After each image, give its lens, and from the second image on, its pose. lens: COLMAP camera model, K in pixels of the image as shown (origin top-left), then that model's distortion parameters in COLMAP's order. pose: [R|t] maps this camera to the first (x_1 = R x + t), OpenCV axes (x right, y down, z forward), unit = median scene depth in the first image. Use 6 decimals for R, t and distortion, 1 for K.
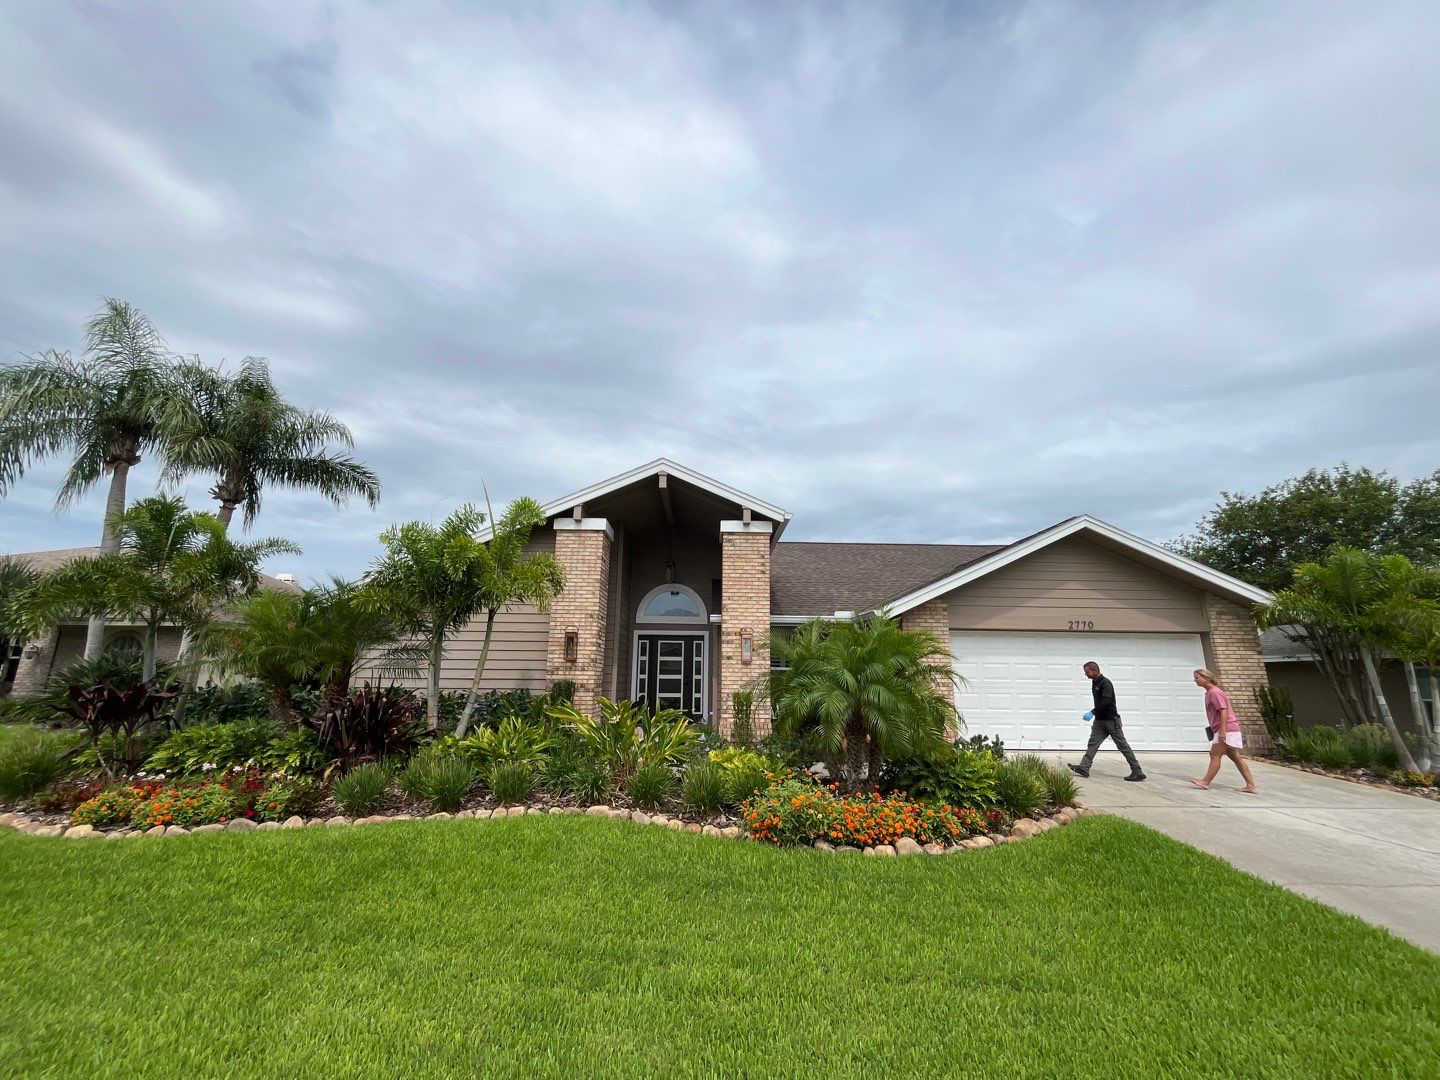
lens RADIAL K [[584.8, 0, 720.0], [0, 584.8, 540.0], [0, 0, 1]] dist [-0.002392, 0.000019]
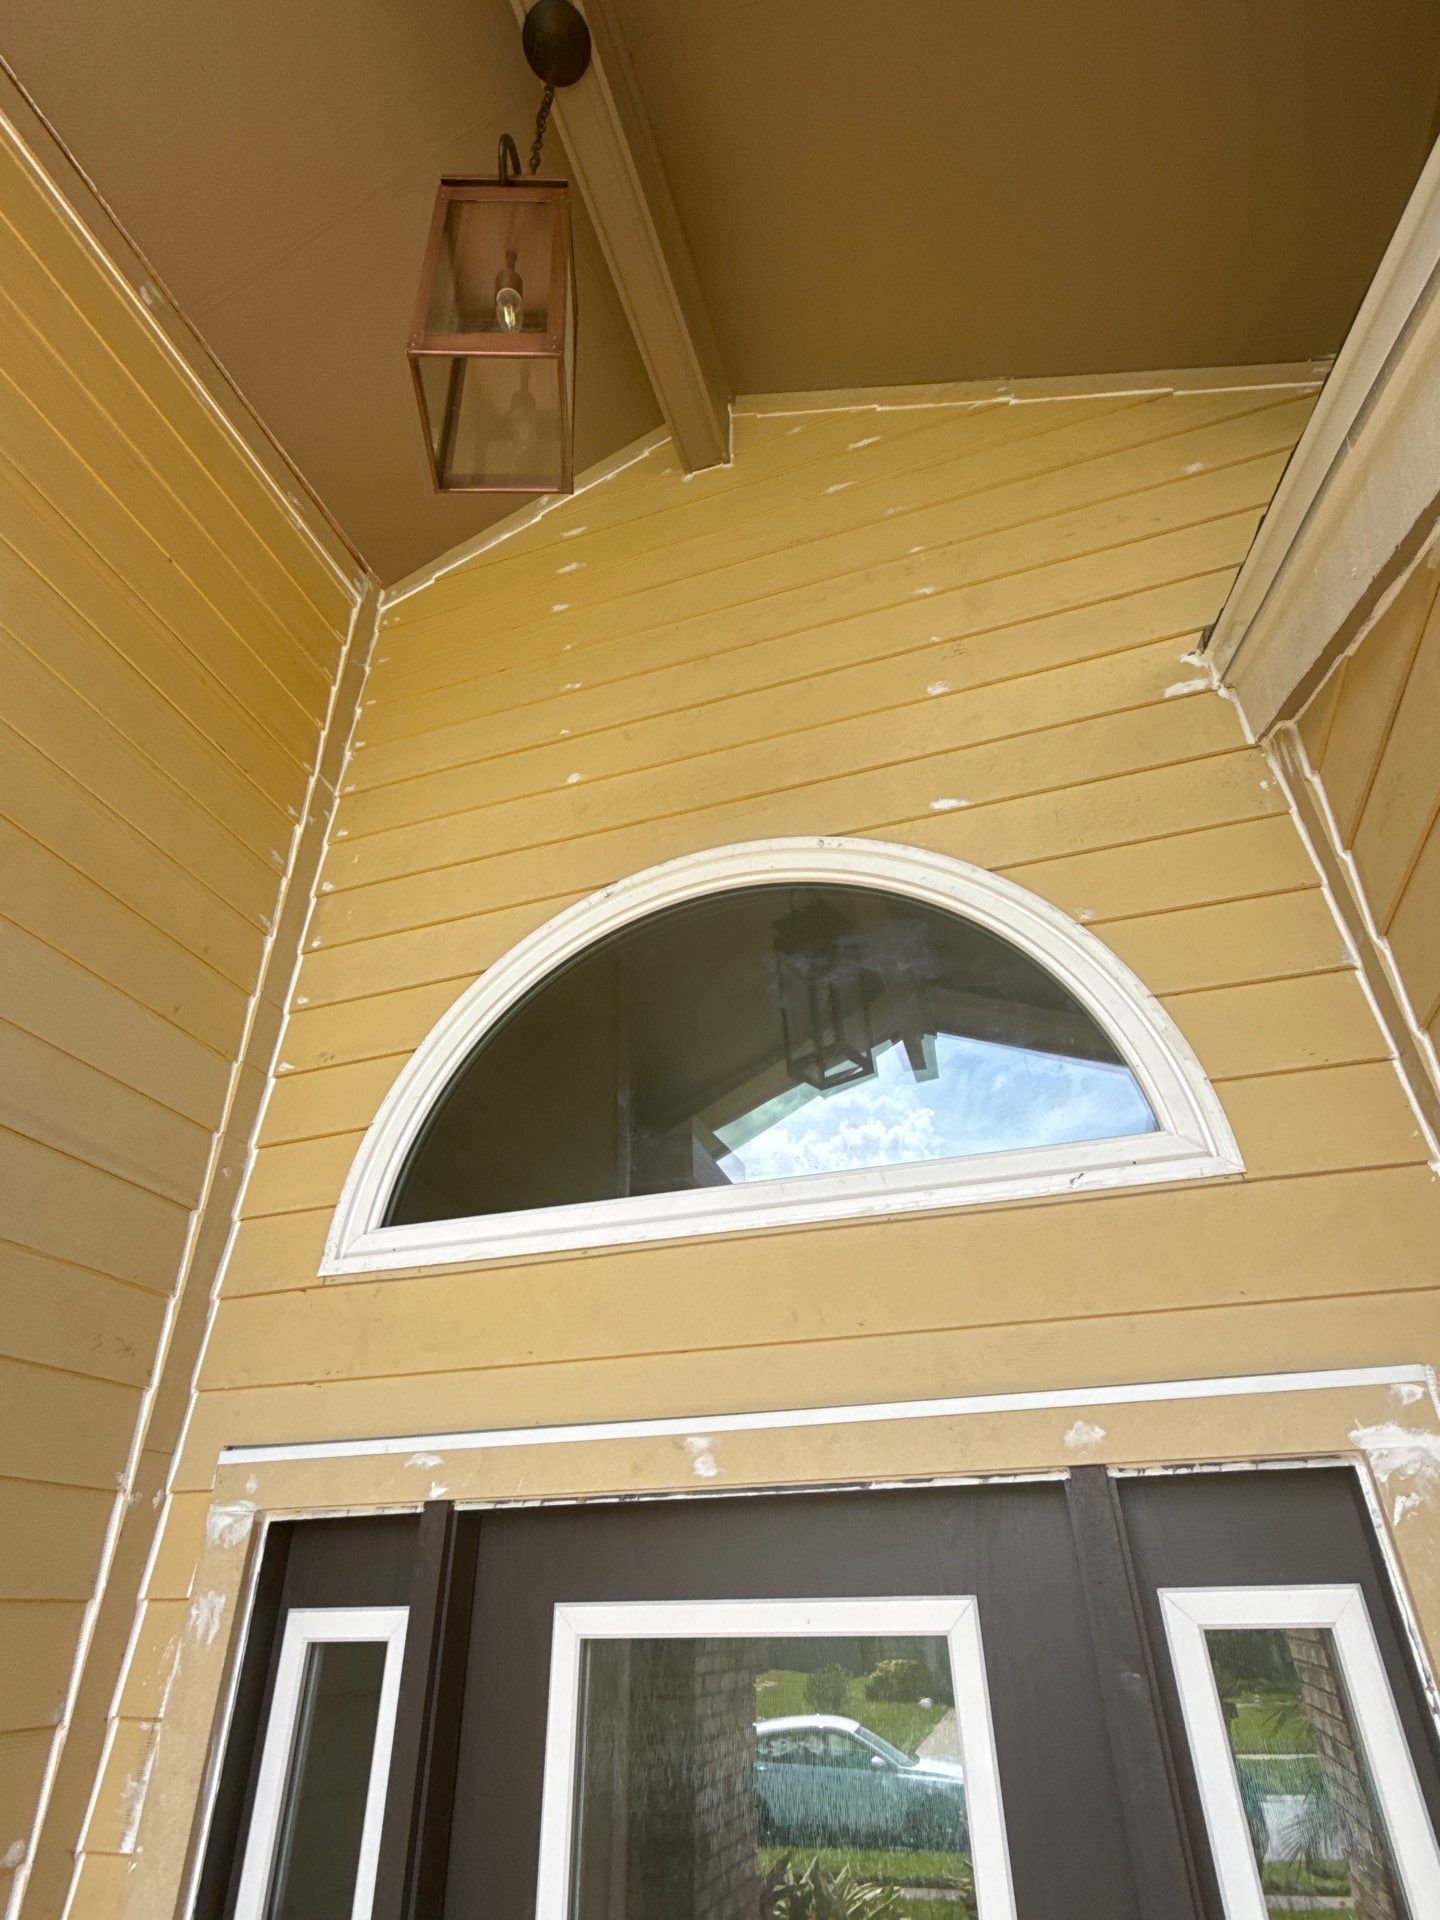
lens RADIAL K [[1032.8, 0, 720.0], [0, 1032.8, 960.0], [0, 0, 1]] dist [0.000613, 0.000152]
pose [[0.945269, -0.196291, -0.260646, -0.066358], [0.100600, 0.935221, -0.339472, 0.208160], [0.310397, 0.294672, 0.903782, 1.257054]]
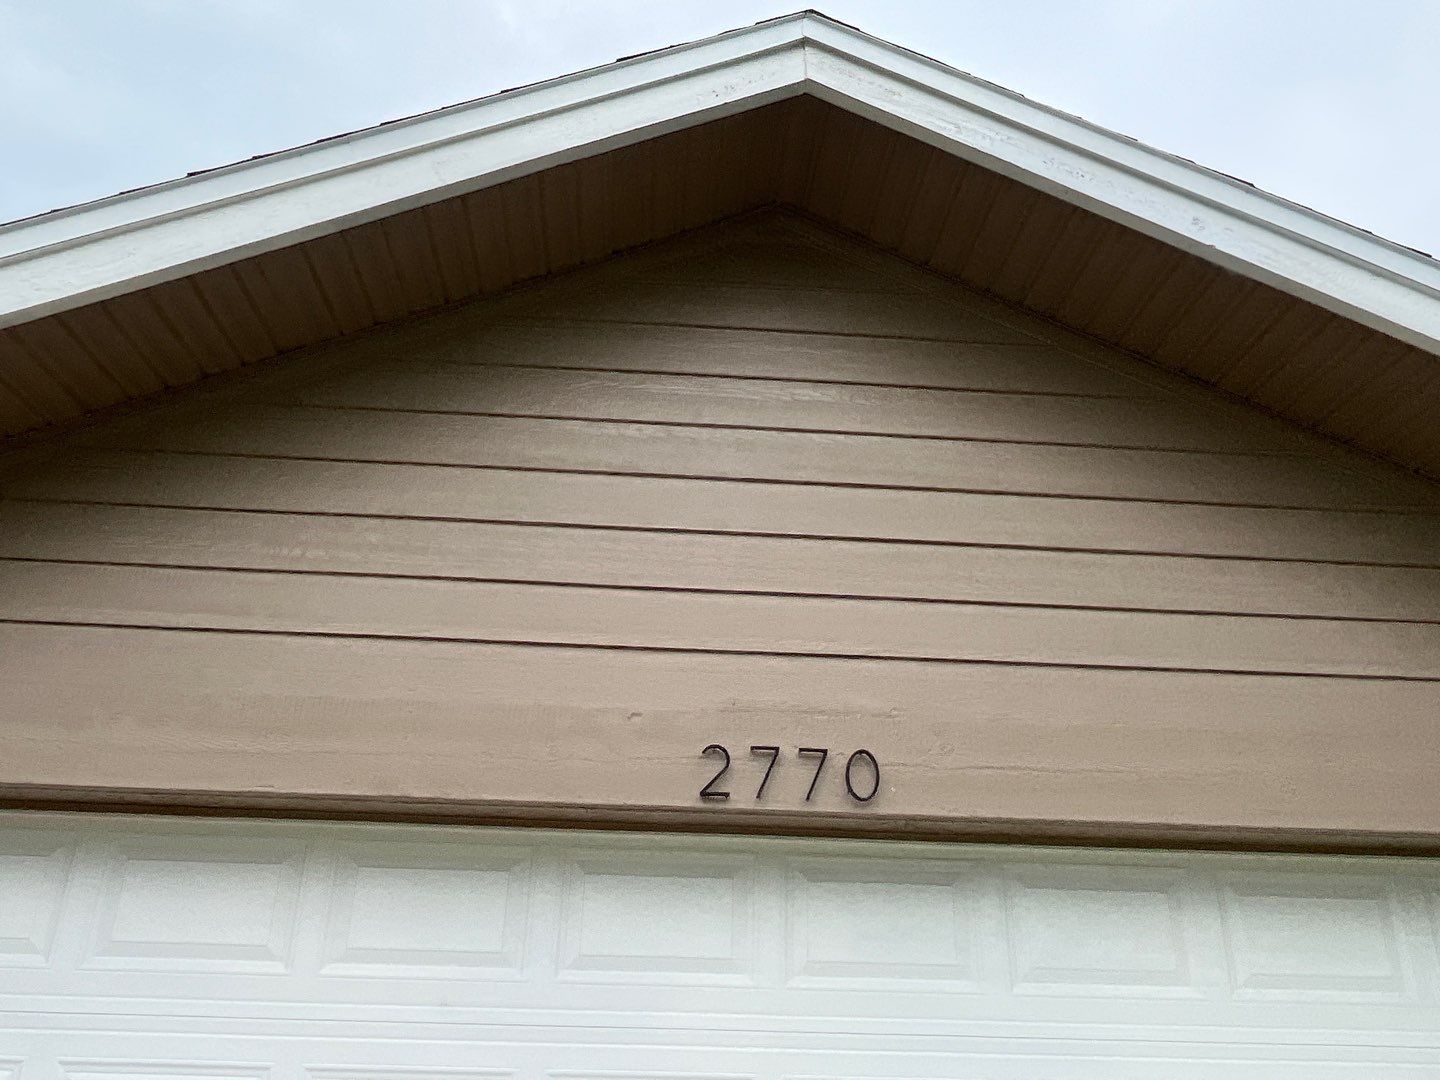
lens RADIAL K [[1087.6, 0, 712.6], [0, 1087.6, 551.0], [0, 0, 1]] dist [0.067229, -0.104643]
pose [[0.998937, 0.028396, 0.036302, 0.635845], [-0.021341, 0.983111, -0.181763, 0.152106], [-0.040850, 0.180796, 0.982672, 0.802189]]
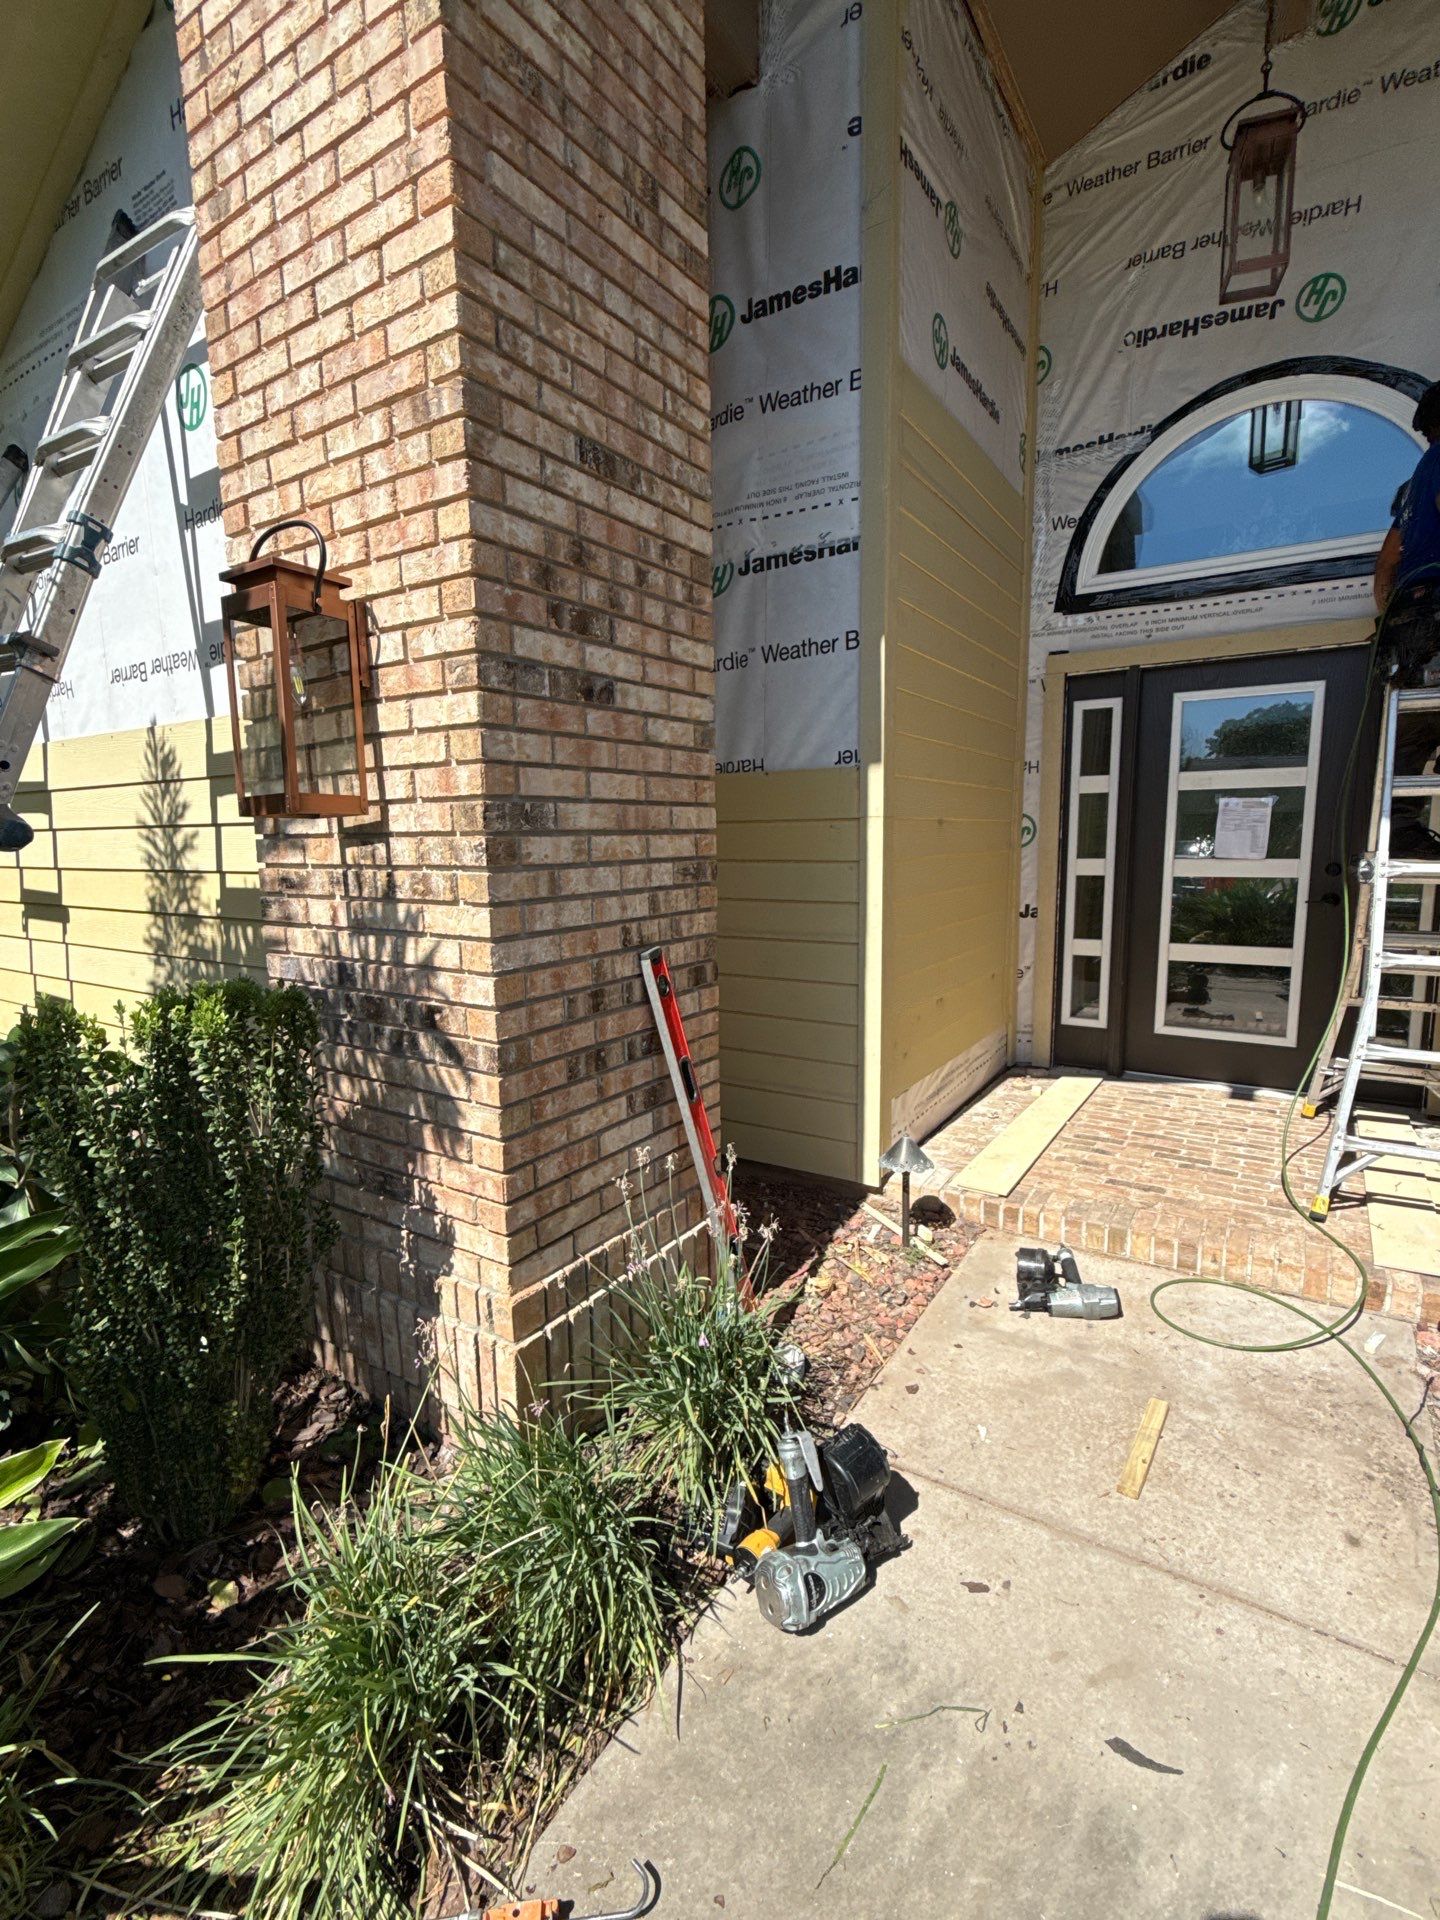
lens RADIAL K [[897.4, 0, 720.0], [0, 897.4, 960.0], [0, 0, 1]] dist [0.003550, 0.000087]
pose [[0.827493, 0.058992, -0.558368, -0.079146], [0.151270, 0.934271, 0.322885, 0.189540], [0.540715, -0.351649, 0.764180, 0.913196]]
